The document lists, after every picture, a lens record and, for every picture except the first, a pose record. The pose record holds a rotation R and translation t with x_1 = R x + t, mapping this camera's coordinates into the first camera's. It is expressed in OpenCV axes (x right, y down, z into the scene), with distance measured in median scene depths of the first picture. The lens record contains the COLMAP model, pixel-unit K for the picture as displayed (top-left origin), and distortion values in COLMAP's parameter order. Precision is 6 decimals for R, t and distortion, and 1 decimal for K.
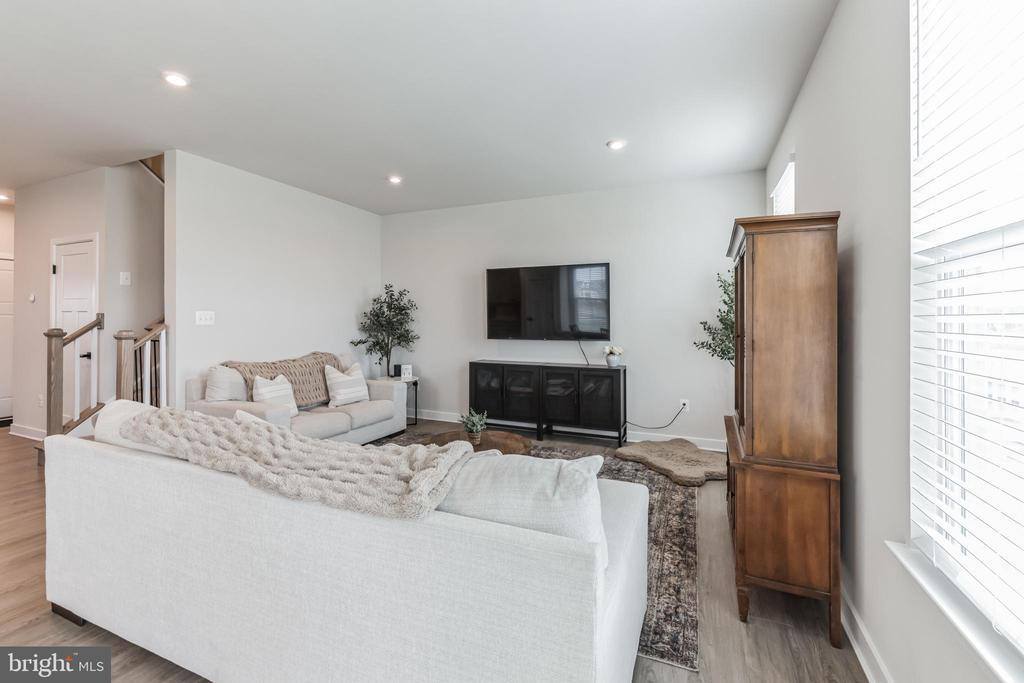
lens RADIAL K [[433.5, 0, 512.0], [0, 433.5, 320.4], [0, 0, 1]] dist [0.000701, 0.000004]
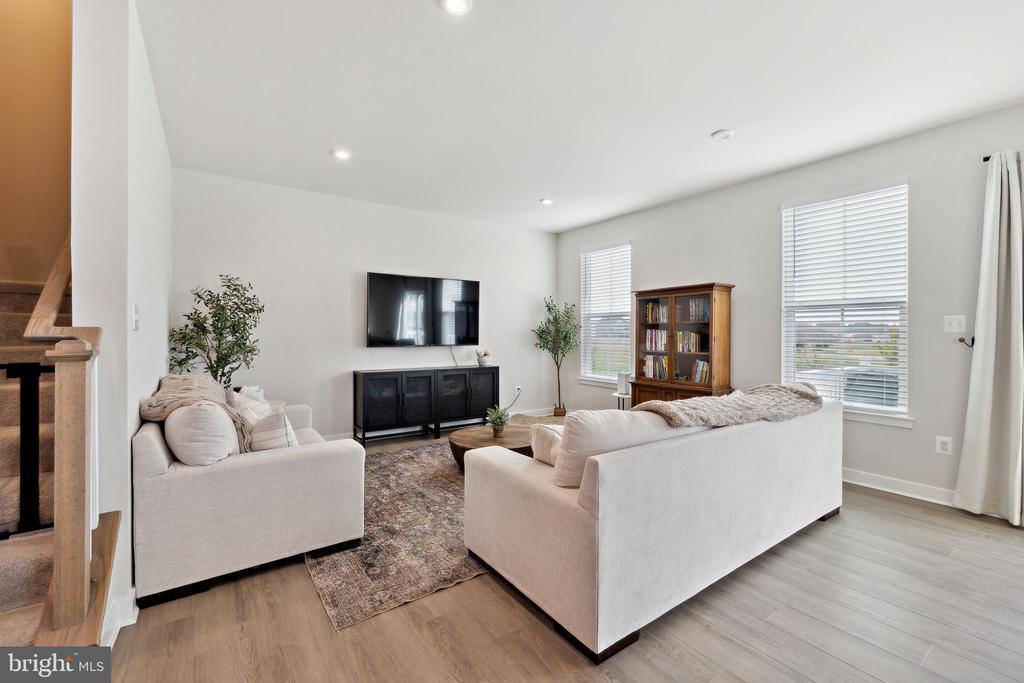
lens RADIAL K [[435.0, 0, 514.2], [0, 435.0, 334.3], [0, 0, 1]] dist [0.001375, -0.000153]
pose [[0.520394, -0.004627, 0.853914, -0.761471], [-0.005477, 0.999947, 0.008756, 0.005064], [-0.853909, -0.009233, 0.520340, 0.269464]]
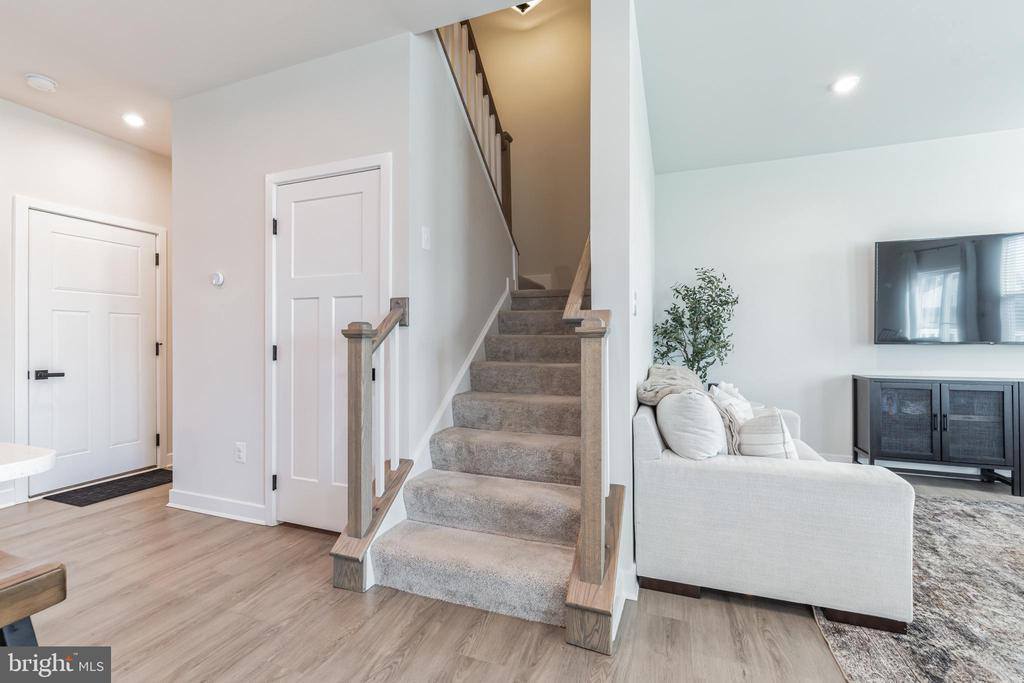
lens RADIAL K [[428.6, 0, 512.0], [0, 428.6, 341.5], [0, 0, 1]] dist [0.002613, 0.000251]
pose [[0.998439, -0.007086, 0.055394, -0.737070], [0.006711, 0.999953, 0.006957, 0.032661], [-0.055441, -0.006574, 0.998440, 0.390275]]
